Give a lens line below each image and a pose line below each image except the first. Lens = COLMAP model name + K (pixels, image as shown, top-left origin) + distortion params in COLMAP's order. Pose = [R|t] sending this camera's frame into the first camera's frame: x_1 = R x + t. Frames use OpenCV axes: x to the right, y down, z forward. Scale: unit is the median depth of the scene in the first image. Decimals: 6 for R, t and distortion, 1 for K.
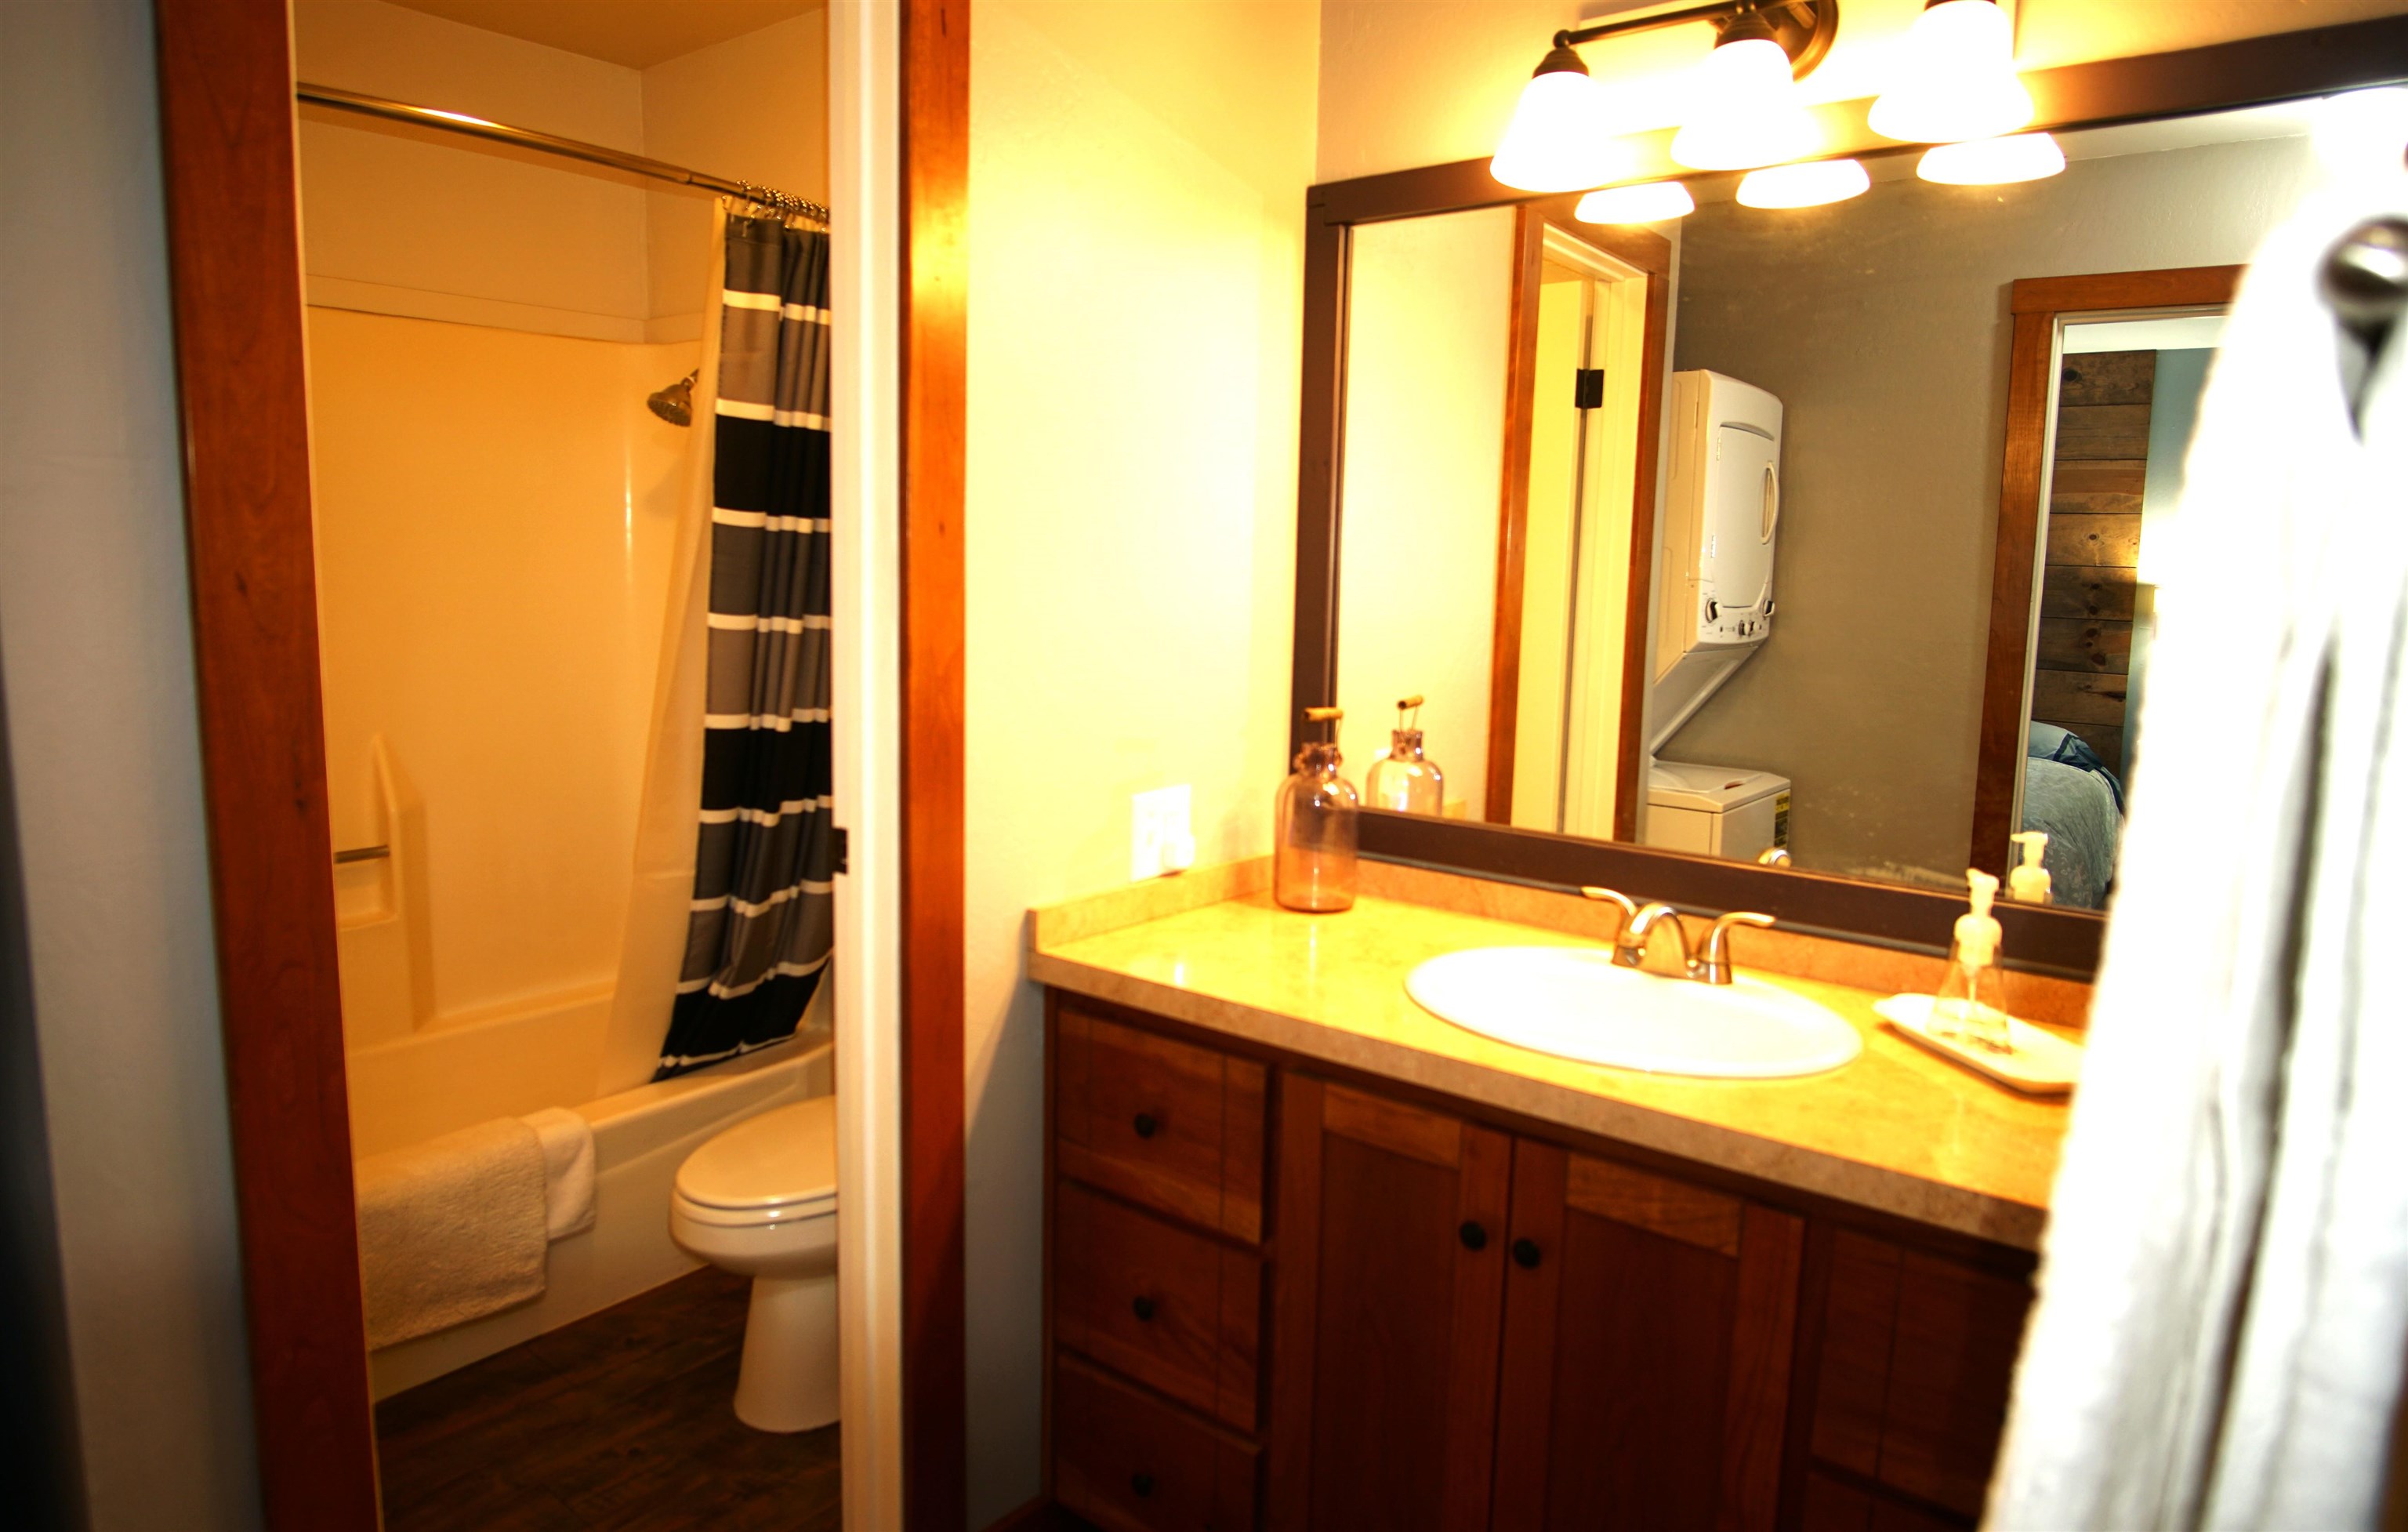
lens RADIAL K [[1447.2, 0, 1160.7], [0, 1447.2, 742.7], [0, 0, 1]] dist [-0.031363, 0.007374]
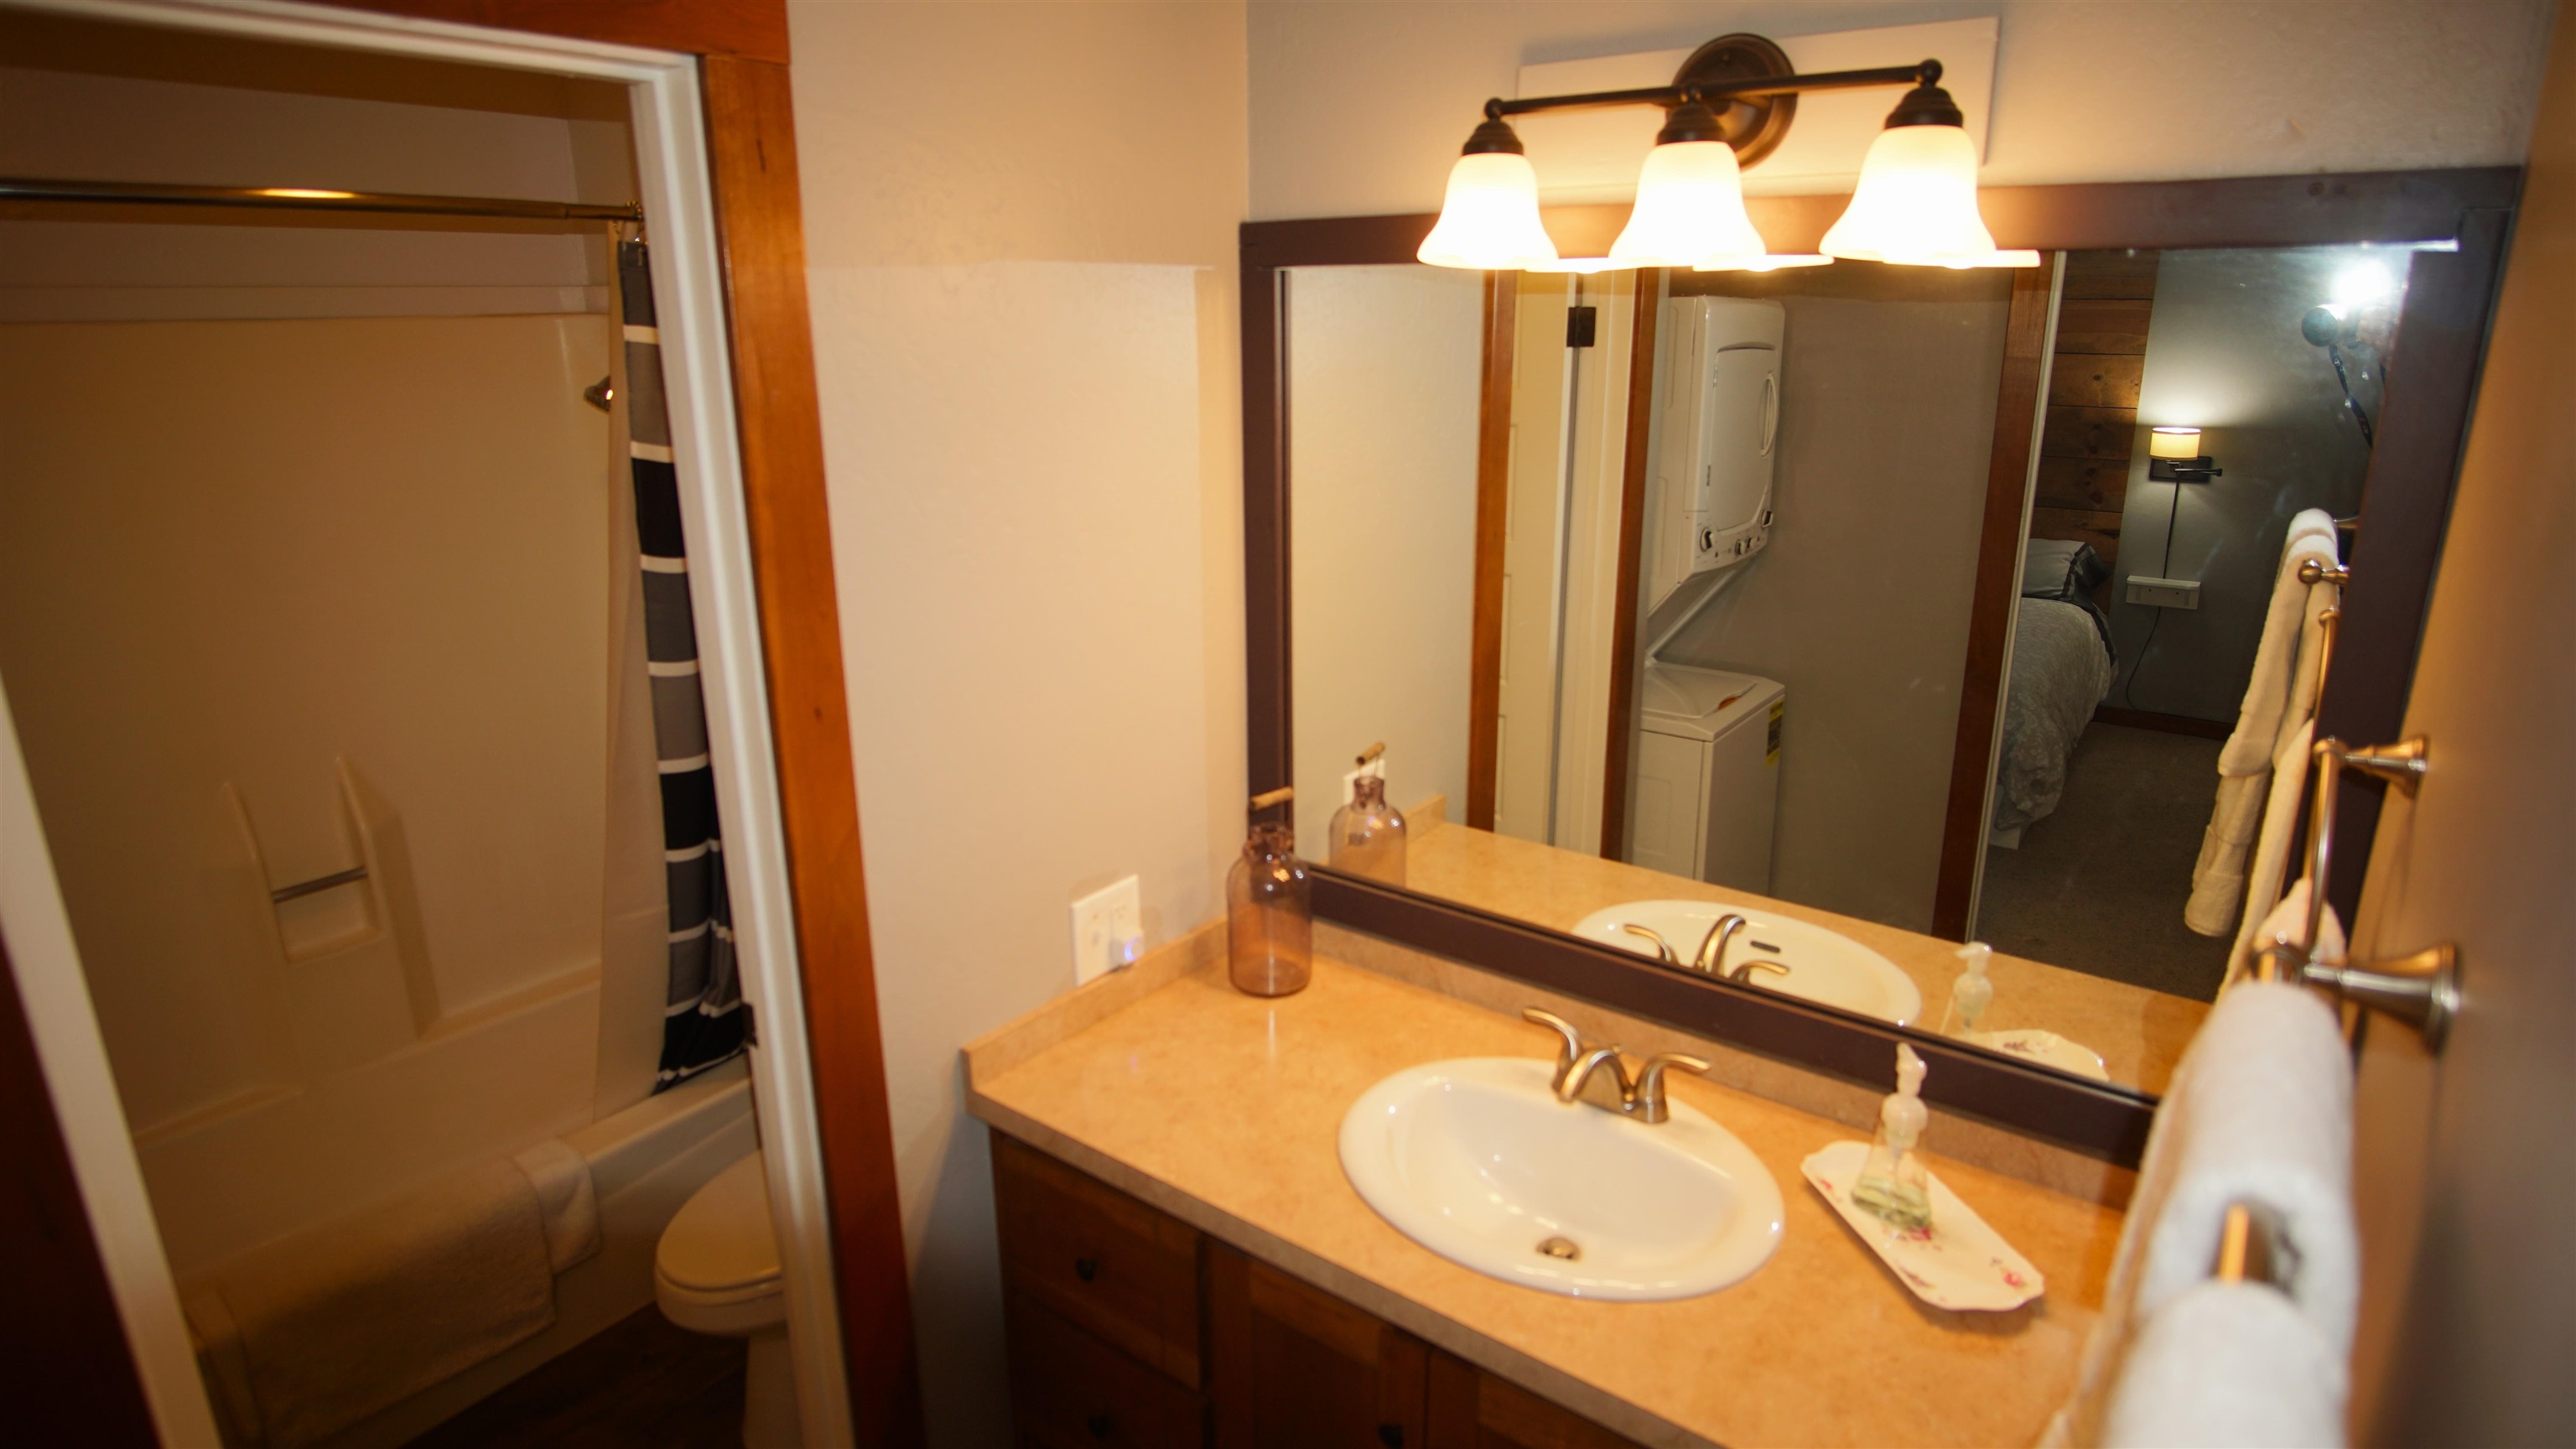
lens RADIAL K [[1369.0, 0, 1281.3], [0, 1369.0, 714.0], [0, 0, 1]] dist [-0.036151, 0.010435]
pose [[0.998763, -0.036801, 0.033435, 0.072202], [0.031442, 0.988391, 0.148643, -0.168831], [-0.038517, -0.147407, 0.988326, 0.081547]]
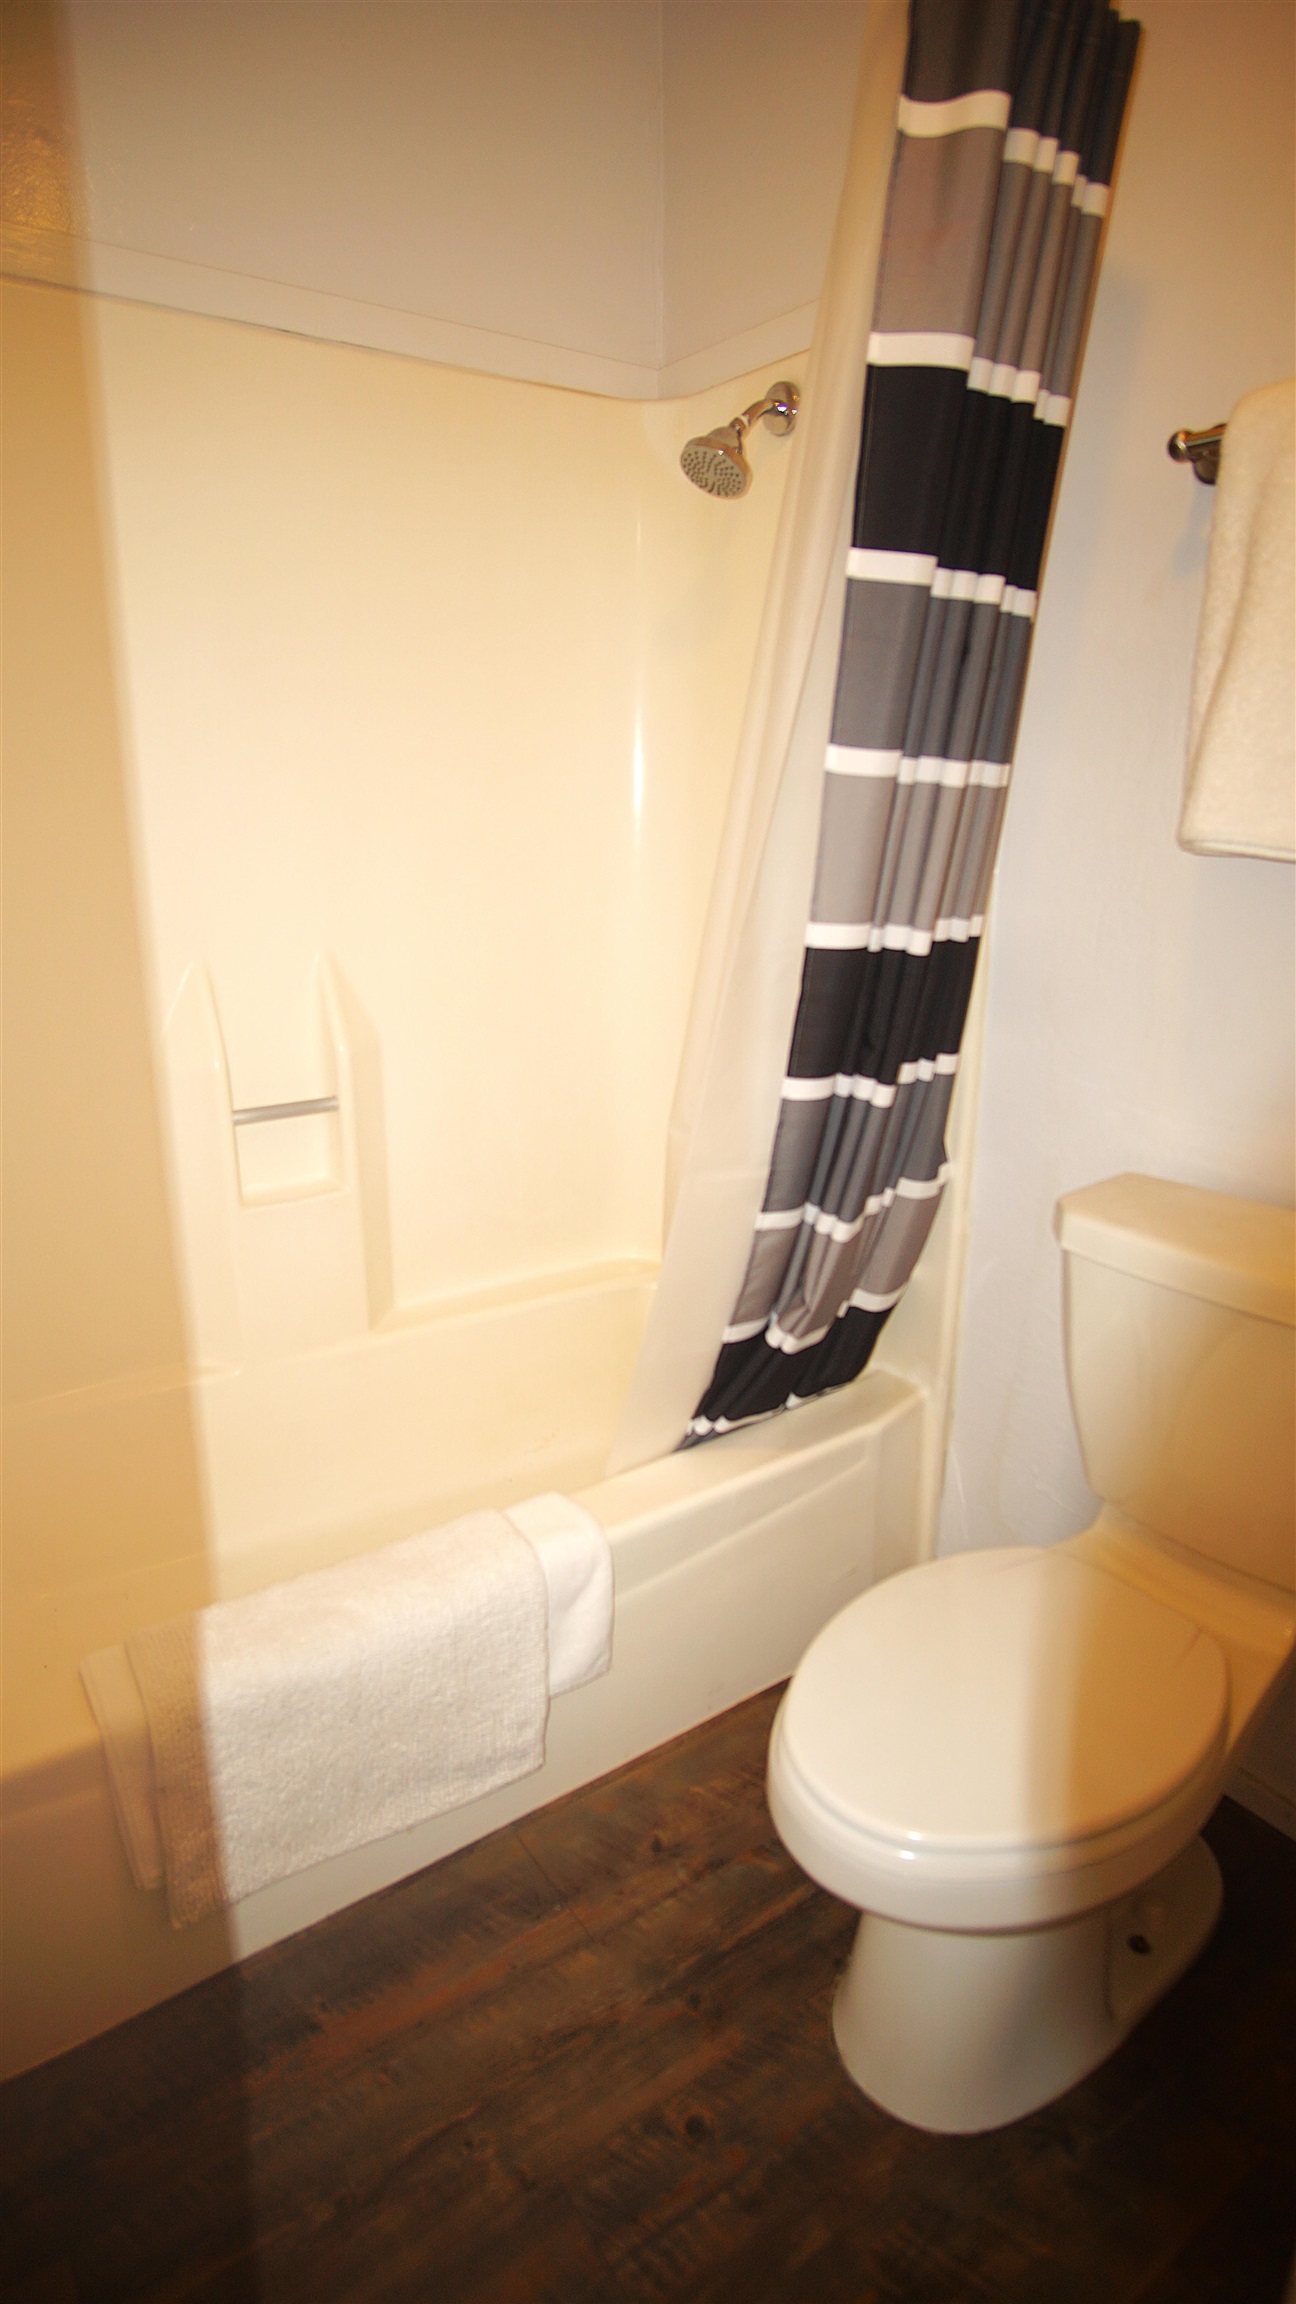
lens RADIAL K [[1224.4, 0, 610.7], [0, 1224.4, 1128.8], [0, 0, 1]] dist [-0.036151, 0.010435]
pose [[0.958132, 0.055195, -0.280958, -0.239303], [-0.017661, 0.990768, 0.134411, -0.001676], [0.285783, -0.123822, 0.950261, 0.468491]]
